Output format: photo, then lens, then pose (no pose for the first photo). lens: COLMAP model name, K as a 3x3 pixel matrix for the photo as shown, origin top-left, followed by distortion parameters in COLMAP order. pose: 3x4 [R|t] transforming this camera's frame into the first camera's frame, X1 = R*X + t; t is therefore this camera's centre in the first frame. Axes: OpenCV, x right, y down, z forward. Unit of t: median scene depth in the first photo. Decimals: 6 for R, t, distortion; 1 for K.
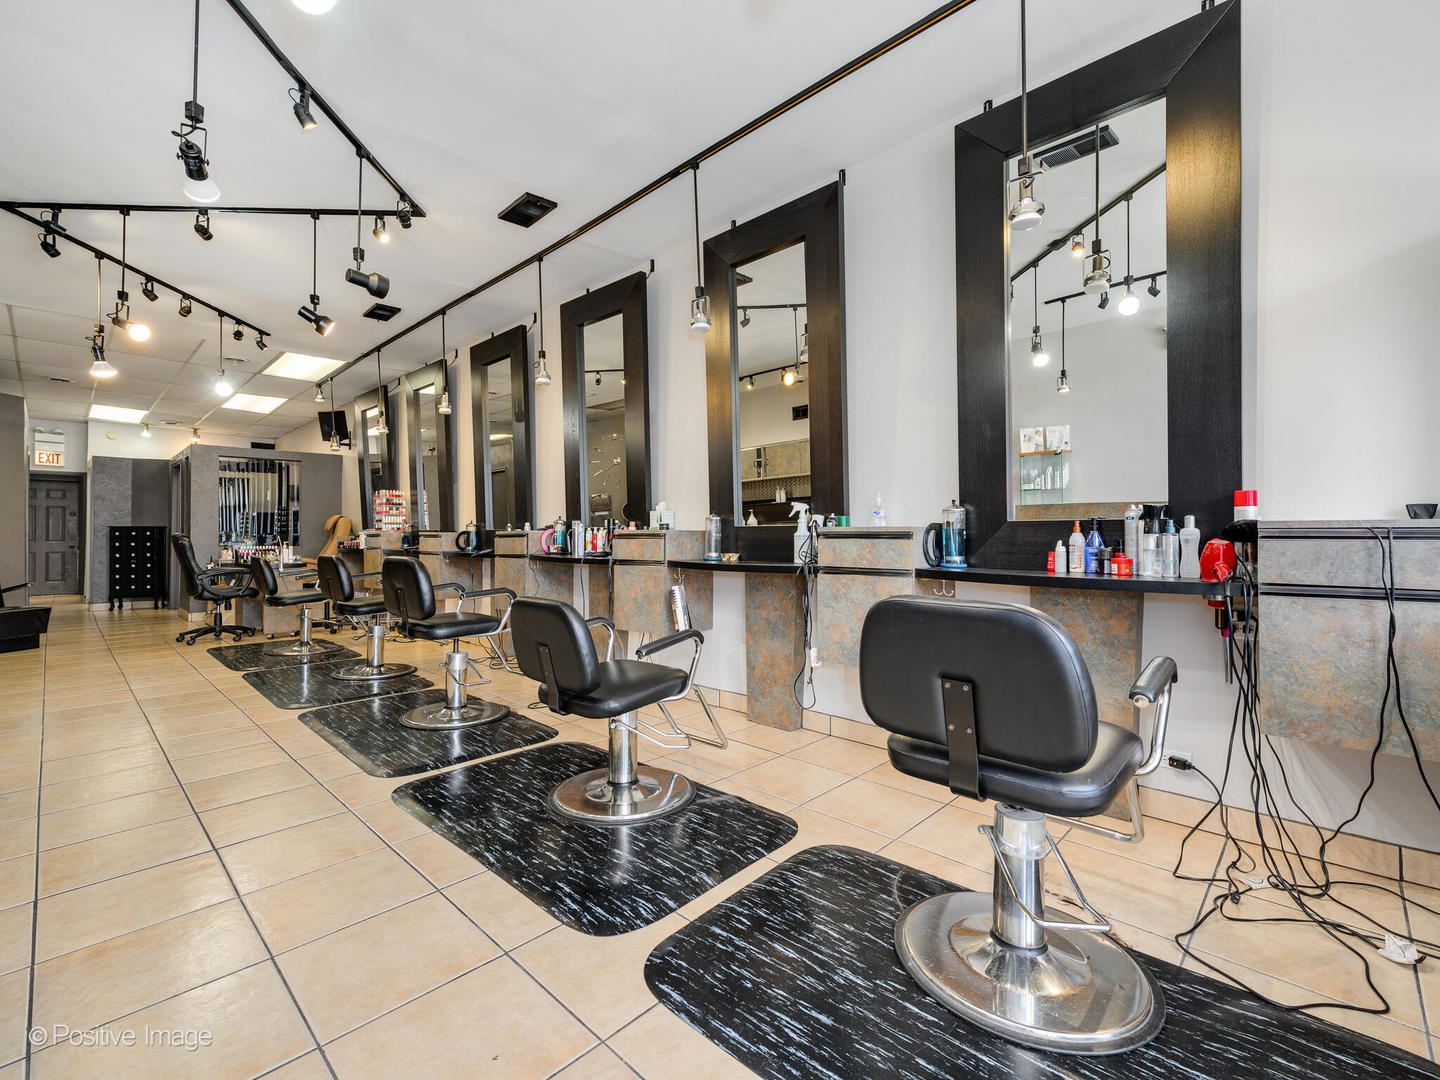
lens RADIAL K [[677.1, 0, 721.7], [0, 677.1, 532.7], [0, 0, 1]] dist [0.035671, 0.000439]
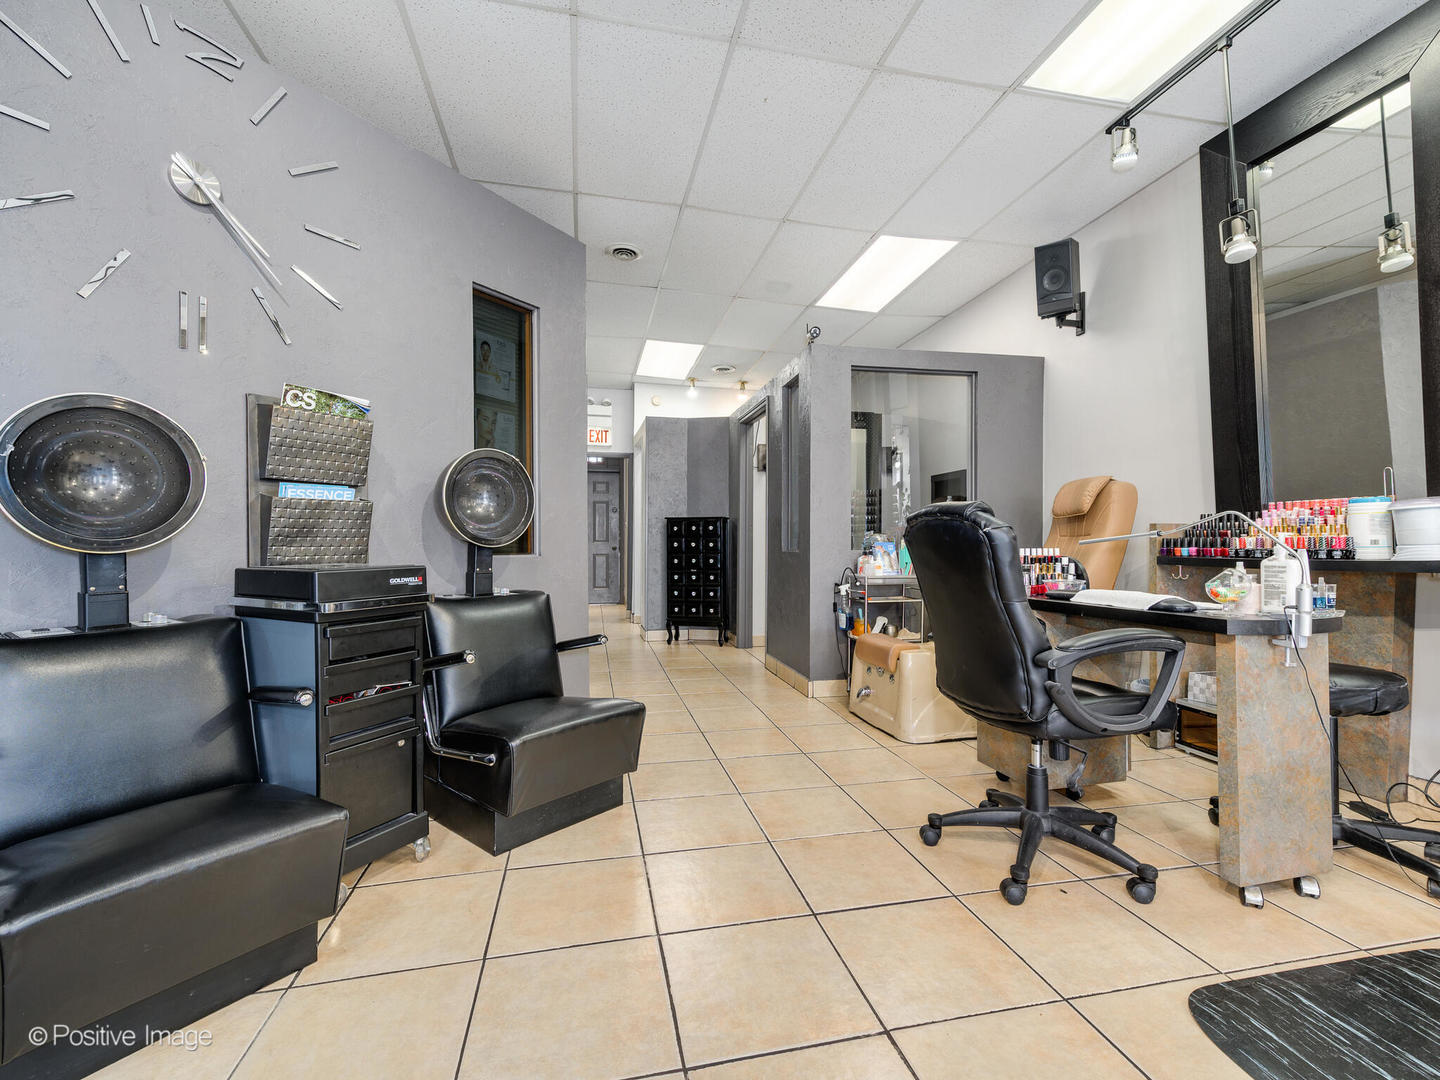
lens RADIAL K [[628.8, 0, 720.0], [0, 628.8, 540.0], [0, 0, 1]] dist [0.009002, -0.000181]
pose [[0.852936, -0.006354, -0.521976, -0.502387], [0.009478, 0.999950, 0.003315, 0.010245], [0.521929, -0.007775, 0.852954, 0.493085]]
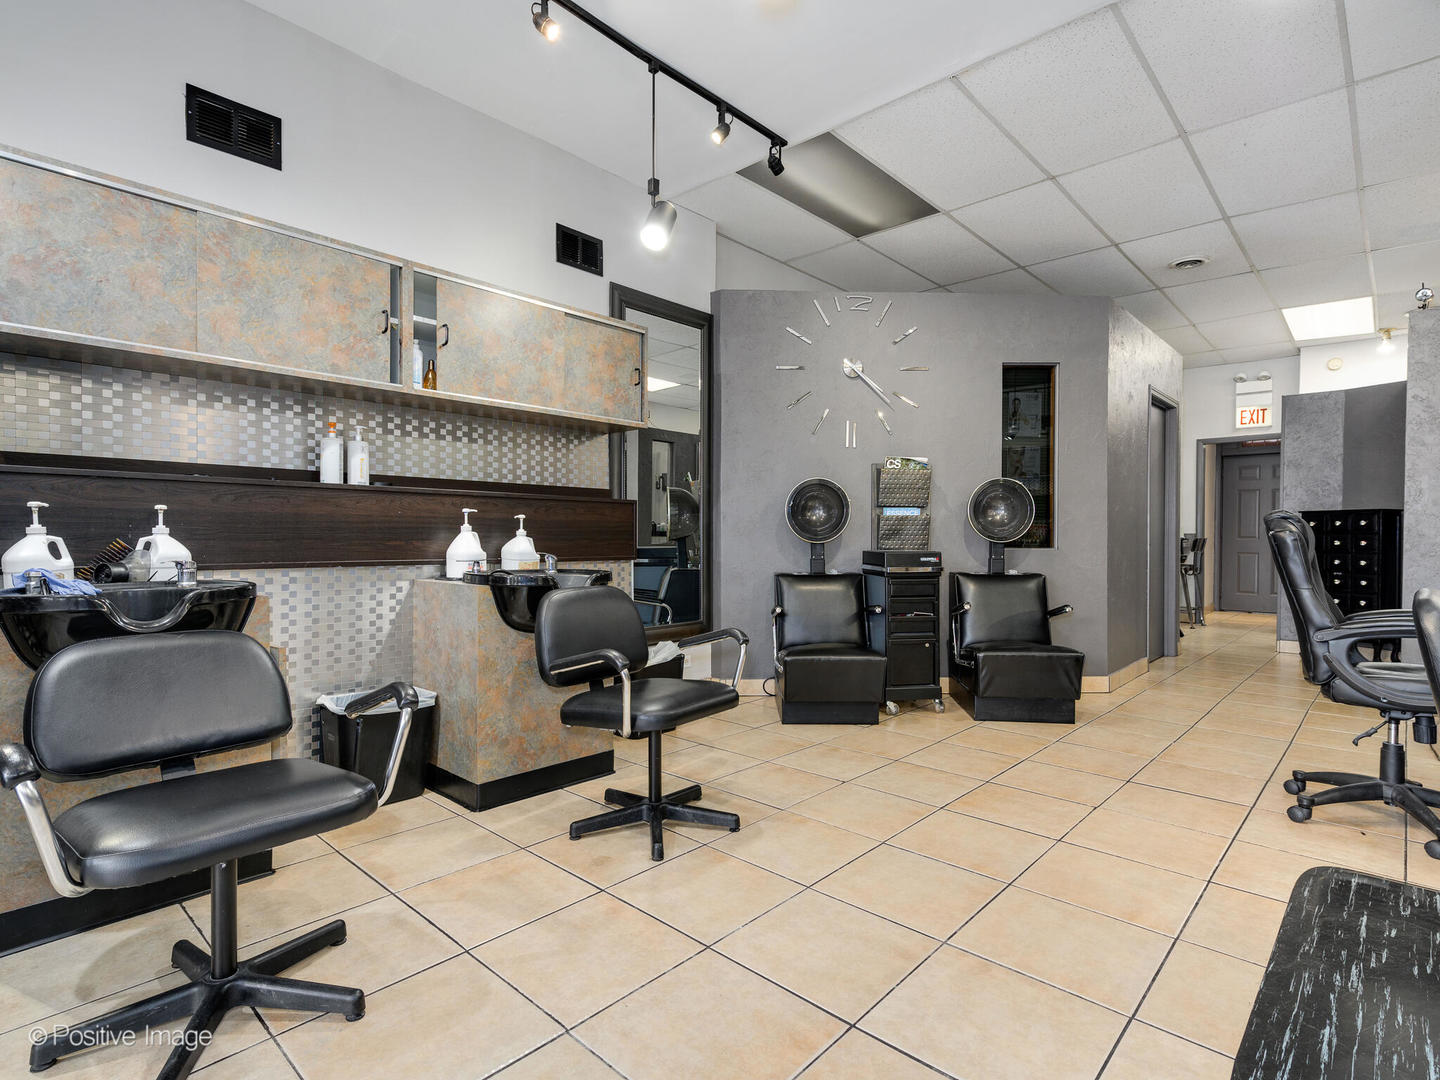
lens RADIAL K [[722.7, 0, 691.5], [0, 722.7, 561.0], [0, 0, 1]] dist [-0.000733, -0.000502]
pose [[0.018167, 0.033847, -0.999262, -0.273064], [0.005426, 0.999409, 0.033951, 0.008456], [0.999820, -0.006039, 0.017972, 0.462560]]
